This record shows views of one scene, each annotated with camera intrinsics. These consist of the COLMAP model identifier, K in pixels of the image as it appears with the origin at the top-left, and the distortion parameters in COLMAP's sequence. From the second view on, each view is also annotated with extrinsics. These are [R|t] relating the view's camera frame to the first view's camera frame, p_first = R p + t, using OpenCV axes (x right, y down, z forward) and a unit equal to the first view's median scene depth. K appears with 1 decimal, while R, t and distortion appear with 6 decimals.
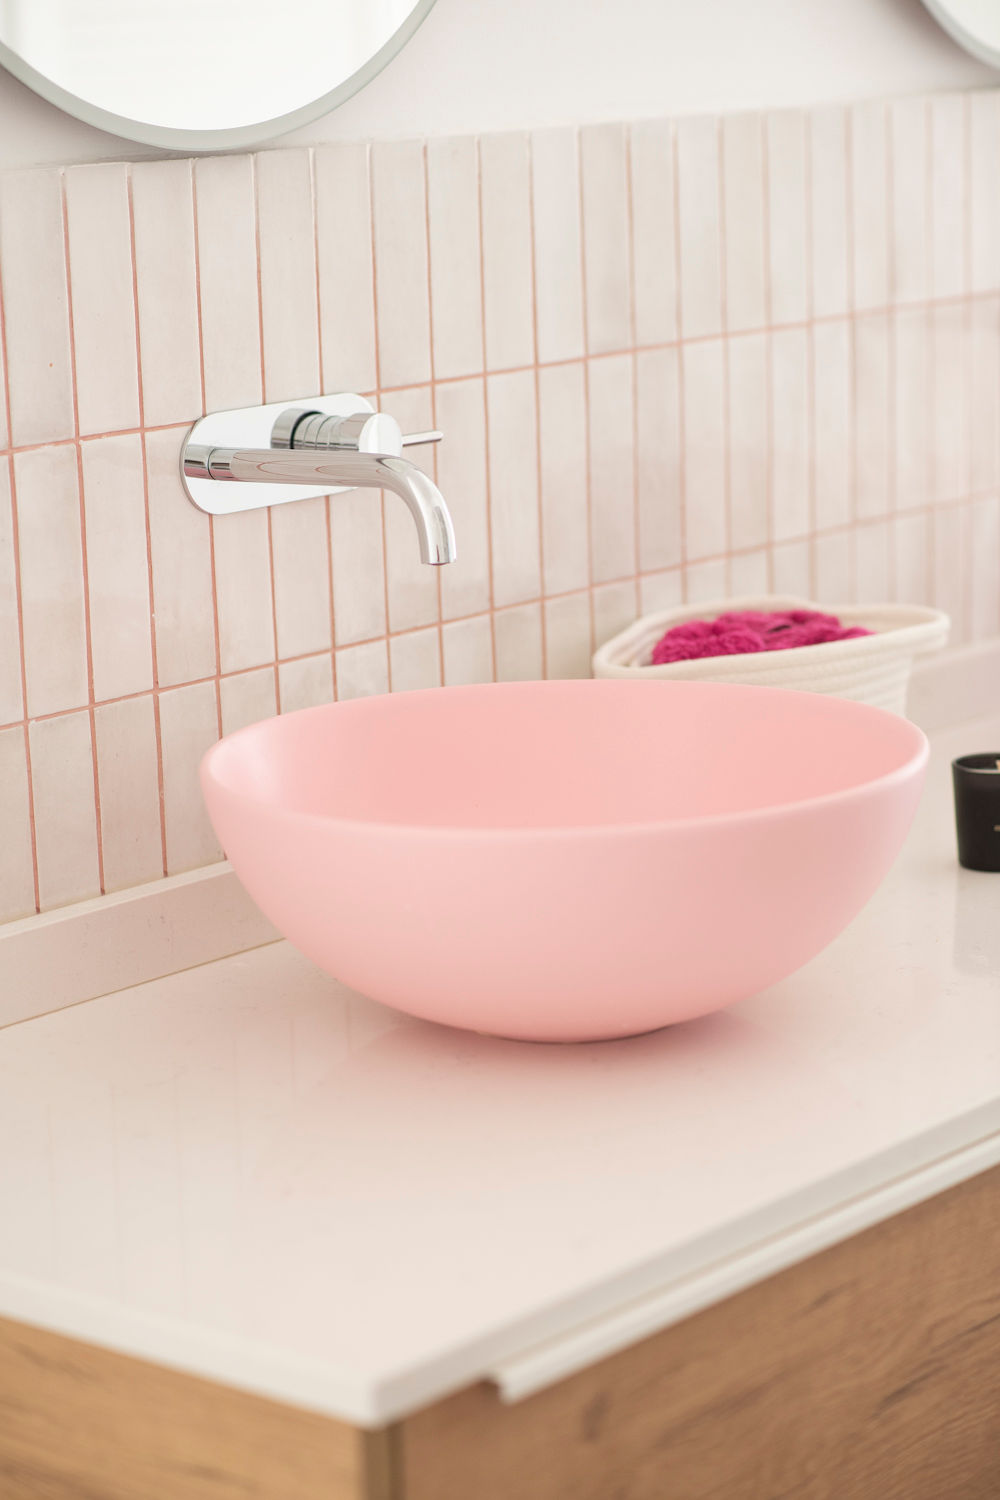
lens RADIAL K [[3641.6, 0, 500.0], [0, 3641.6, 750.0], [0, 0, 1]] dist [-0.008480, 0.442555]
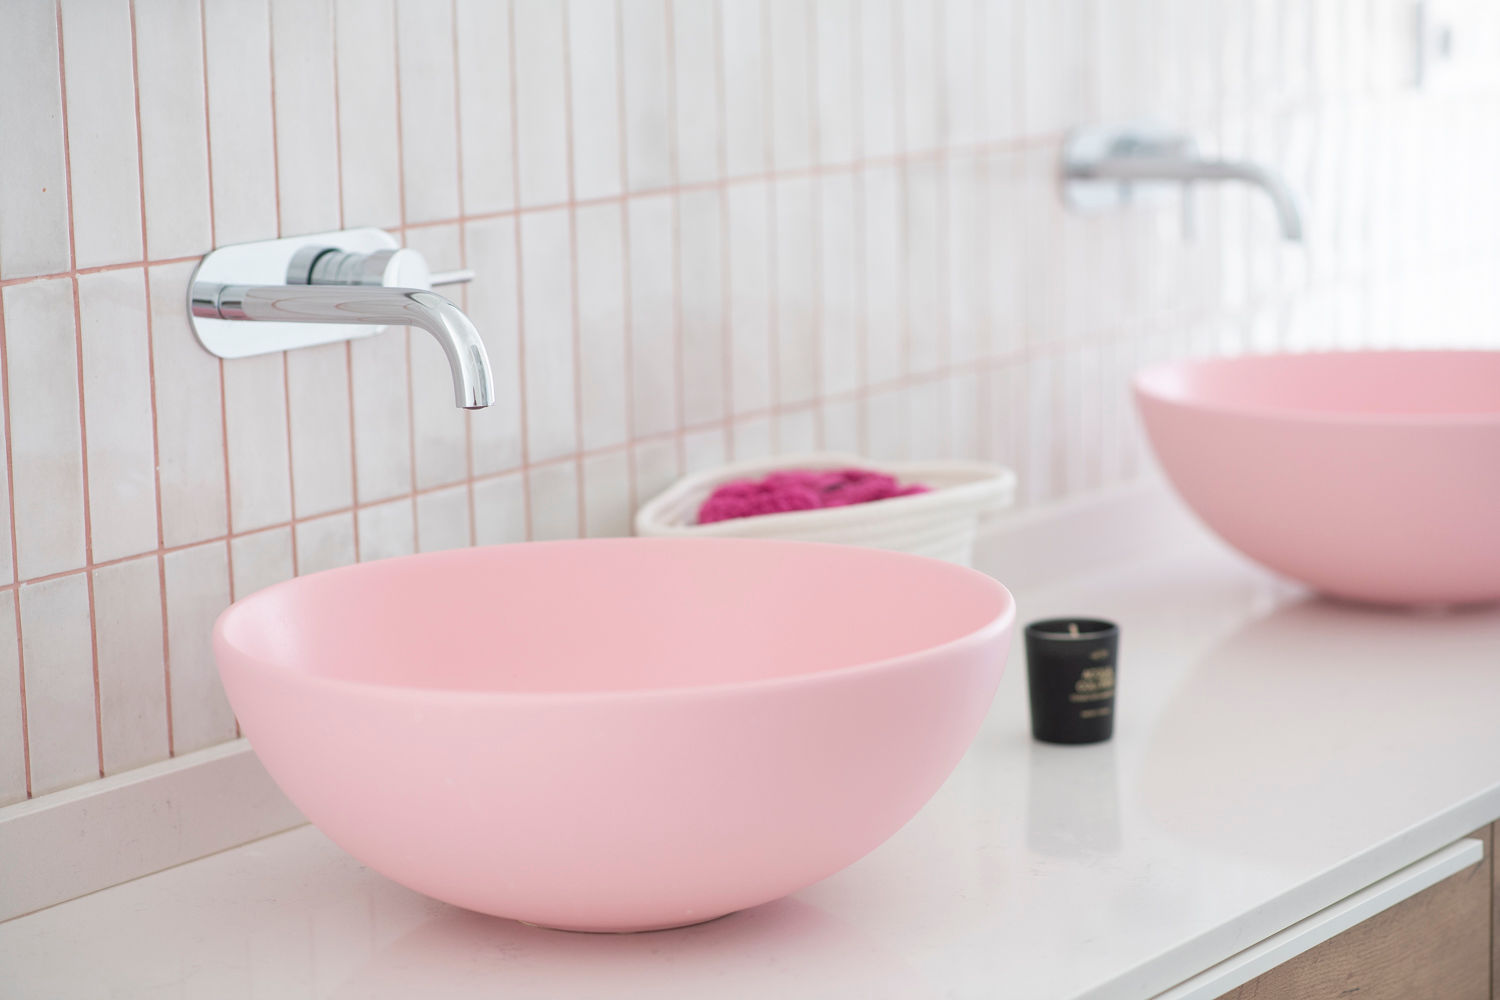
lens RADIAL K [[3641.6, 0, 750.0], [0, 3641.6, 500.0], [0, 0, 1]] dist [-0.008480, 0.442555]
pose [[0.997337, -0.005693, 0.072710, -0.013840], [0.008869, 0.999017, -0.043431, 0.011430], [-0.072391, 0.043960, 0.996407, 0.083825]]
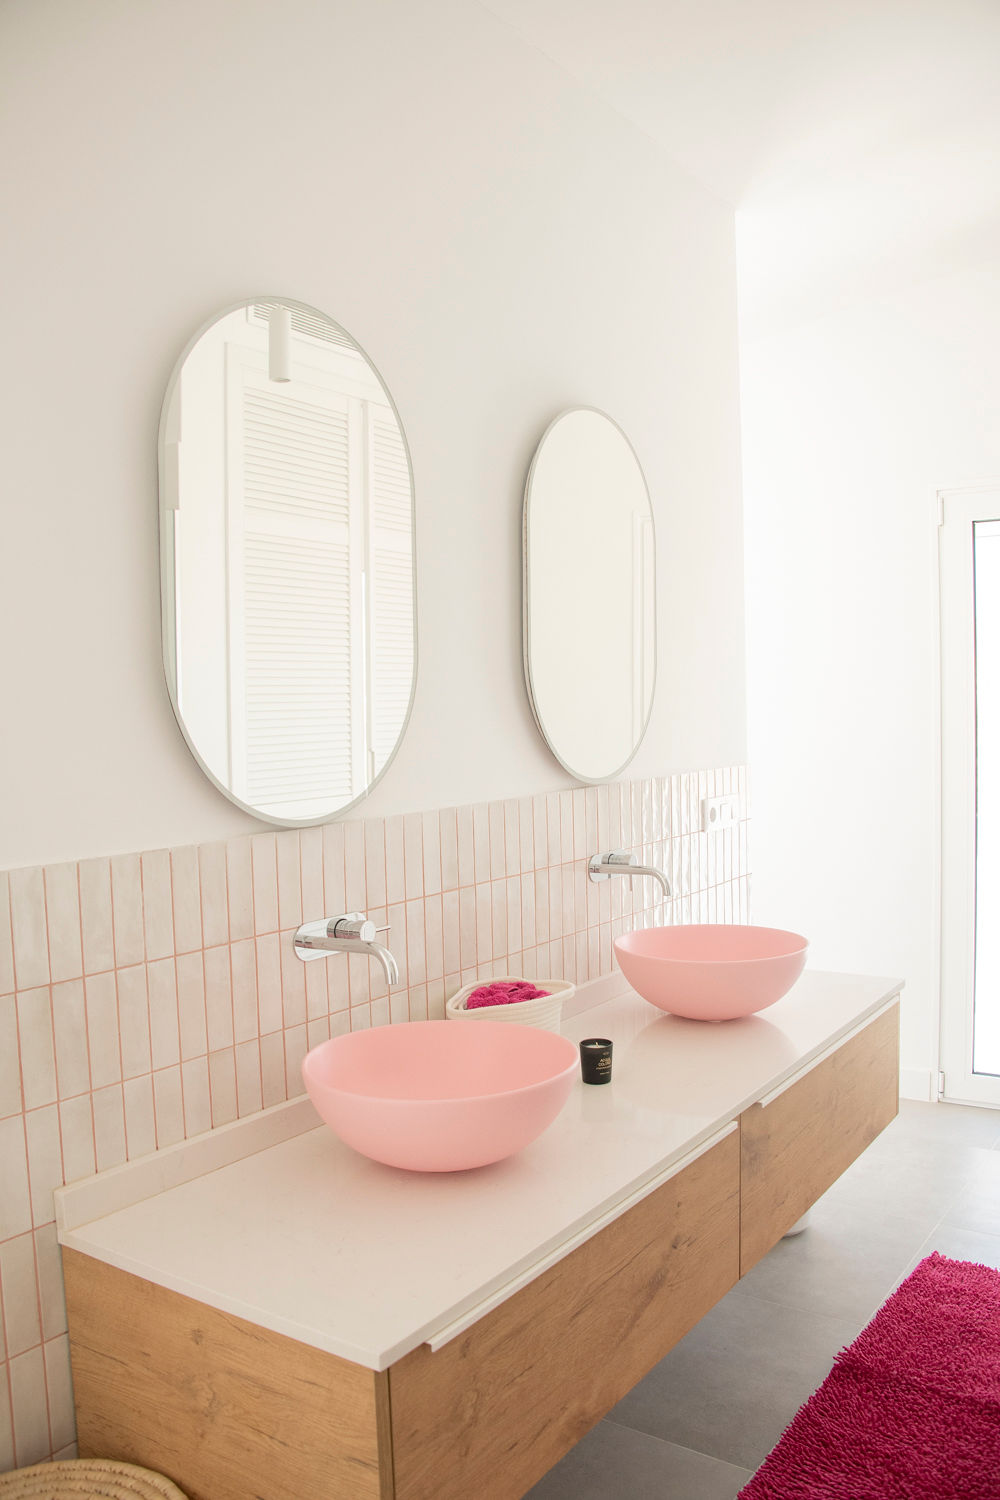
lens RADIAL K [[1196.6, 0, 500.0], [0, 1196.6, 750.0], [0, 0, 1]] dist [-0.138168, -0.001227]
pose [[0.995589, 0.001745, 0.093804, -0.018982], [0.014617, 0.984733, -0.173454, -0.063710], [-0.092675, 0.174060, 0.980364, 0.112660]]
